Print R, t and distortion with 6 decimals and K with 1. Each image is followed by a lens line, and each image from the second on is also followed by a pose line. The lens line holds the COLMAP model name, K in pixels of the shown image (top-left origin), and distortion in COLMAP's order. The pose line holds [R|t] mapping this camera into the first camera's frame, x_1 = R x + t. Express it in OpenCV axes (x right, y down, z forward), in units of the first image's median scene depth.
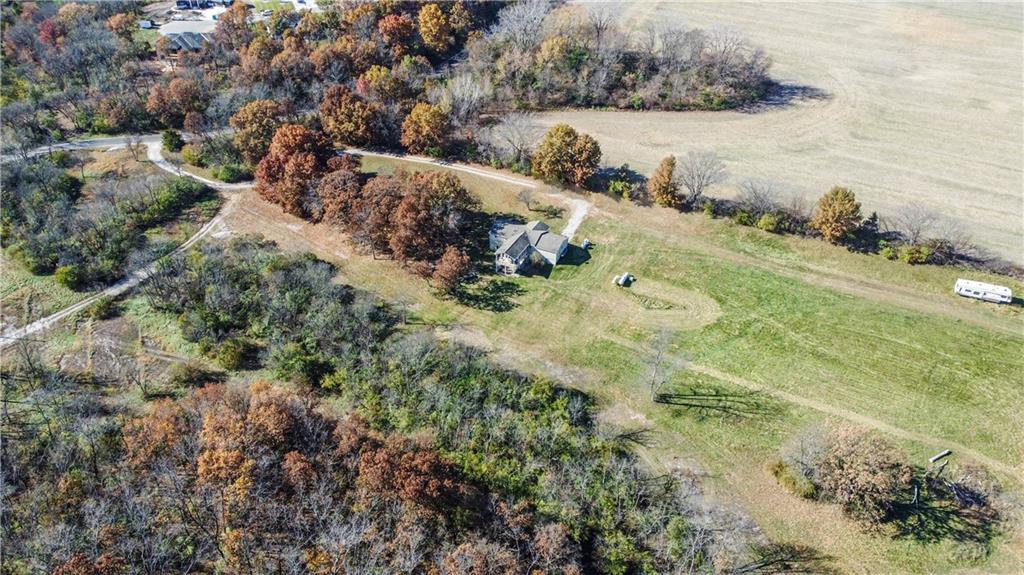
lens RADIAL K [[761.8, 0, 506.4], [0, 761.8, 289.8], [0, 0, 1]] dist [0.002265, -0.000355]
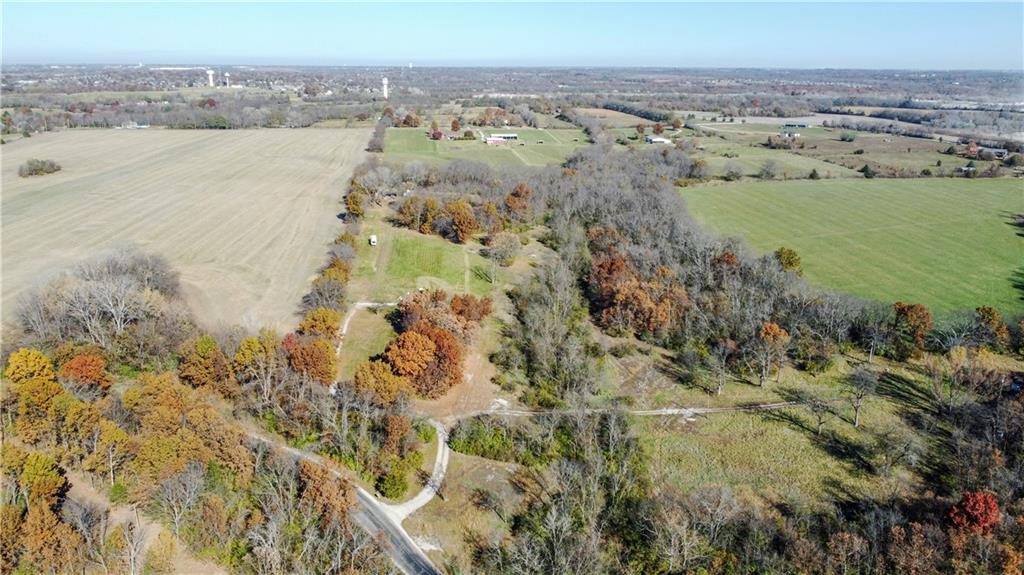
lens RADIAL K [[761.8, 0, 506.4], [0, 761.8, 289.8], [0, 0, 1]] dist [0.002265, -0.000355]
pose [[-0.546415, -0.247202, 0.800201, -1.317340], [0.495545, 0.674826, 0.546851, -0.852010], [-0.675179, 0.695343, -0.246235, 1.241007]]
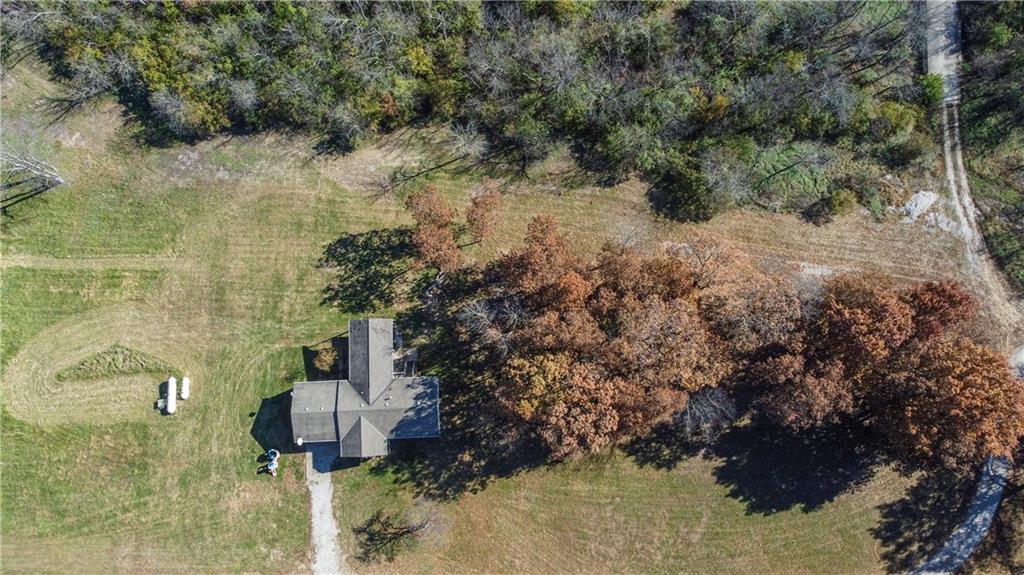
lens RADIAL K [[761.8, 0, 506.4], [0, 761.8, 289.8], [0, 0, 1]] dist [0.002265, -0.000355]
pose [[-0.873092, 0.484636, -0.053281, -0.066065], [-0.290705, -0.429731, 0.854881, -0.504571], [0.391409, 0.761879, 0.516081, 0.704911]]
